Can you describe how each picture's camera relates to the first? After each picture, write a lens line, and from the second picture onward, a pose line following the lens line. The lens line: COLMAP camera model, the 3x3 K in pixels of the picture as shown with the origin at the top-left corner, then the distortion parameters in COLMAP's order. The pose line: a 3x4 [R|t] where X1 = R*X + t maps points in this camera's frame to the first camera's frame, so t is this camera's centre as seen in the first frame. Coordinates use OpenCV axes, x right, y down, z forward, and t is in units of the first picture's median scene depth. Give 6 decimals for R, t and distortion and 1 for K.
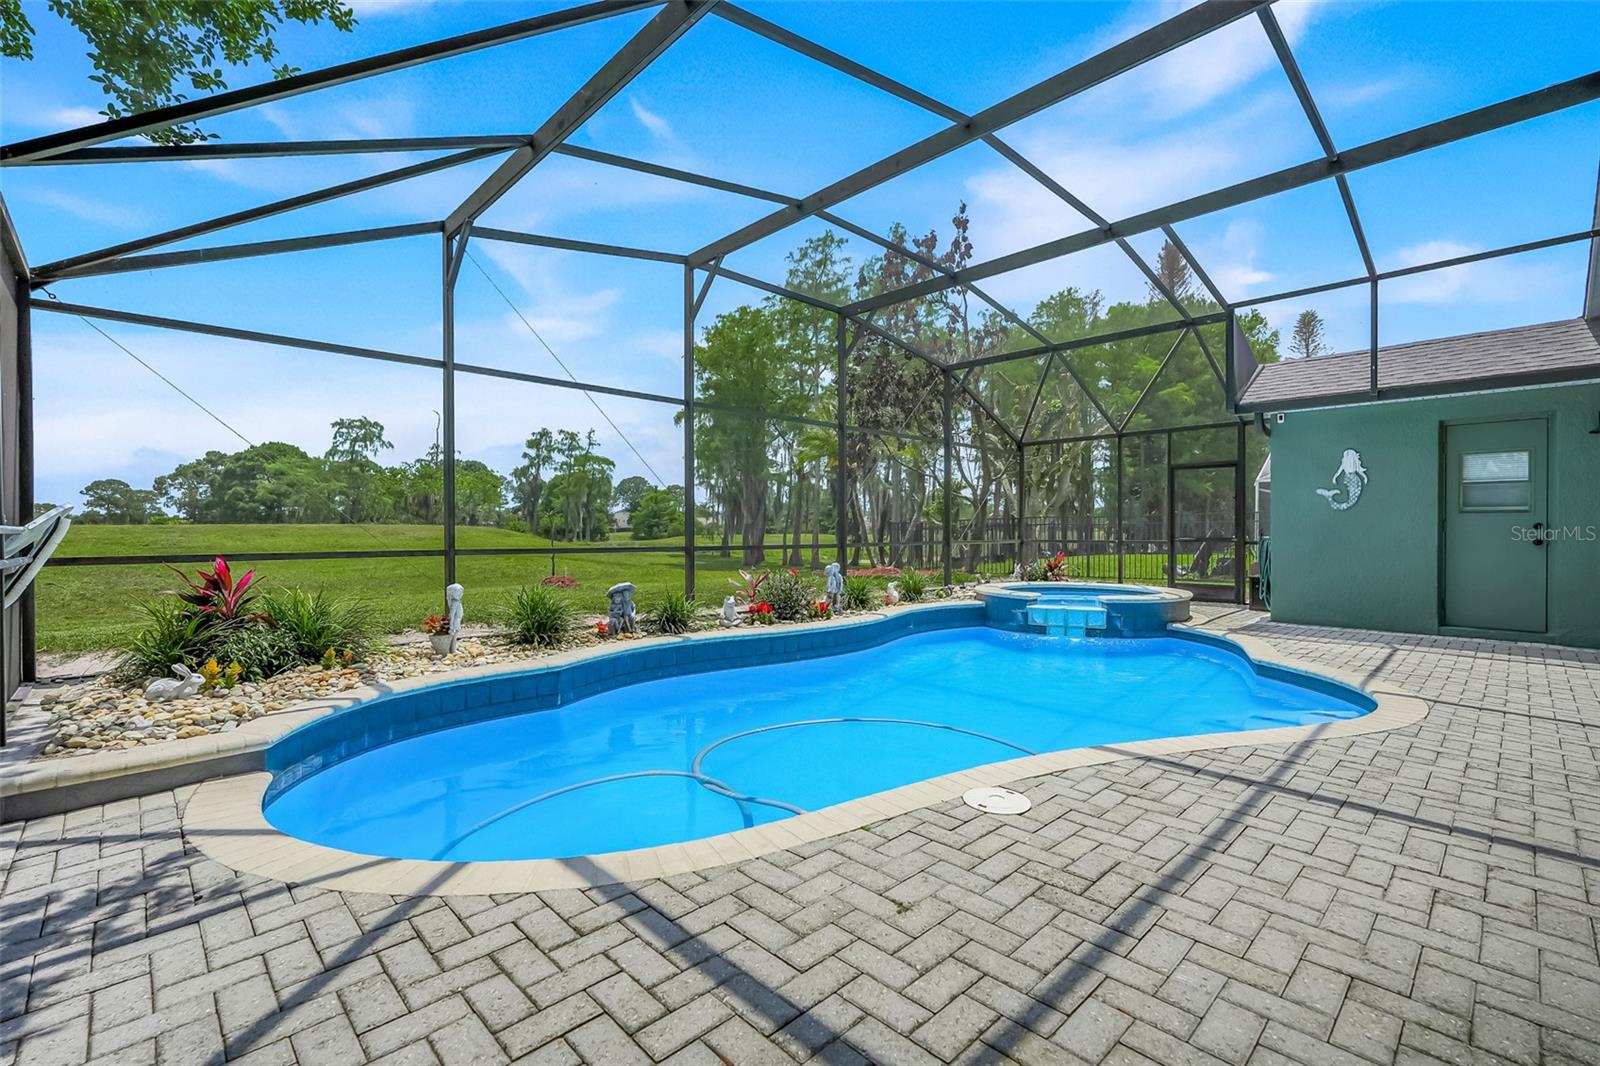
lens RADIAL K [[707.9, 0, 800.0], [0, 707.9, 533.0], [0, 0, 1]] dist [-0.000958, 0.000332]
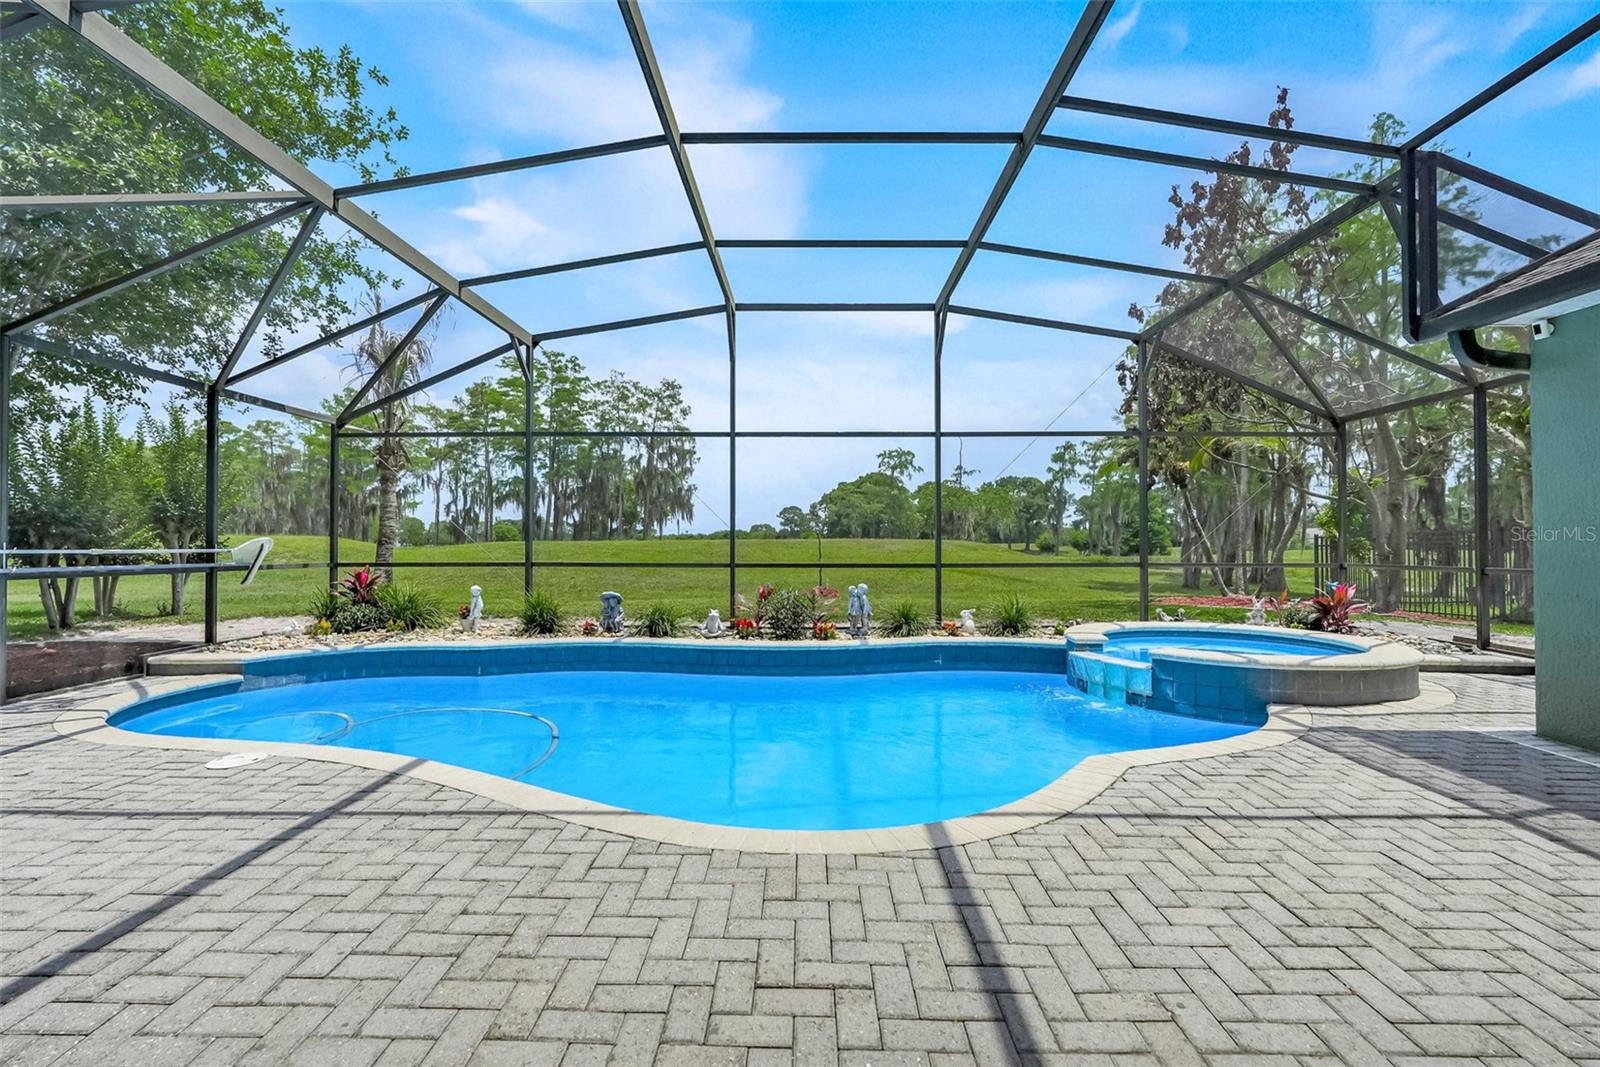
lens RADIAL K [[707.9, 0, 800.0], [0, 707.9, 533.5], [0, 0, 1]] dist [-0.000958, 0.000332]
pose [[0.708753, -0.006382, -0.705428, 0.855509], [-0.005999, 0.999868, -0.015074, -0.011216], [0.705432, 0.014916, 0.708621, 0.354530]]
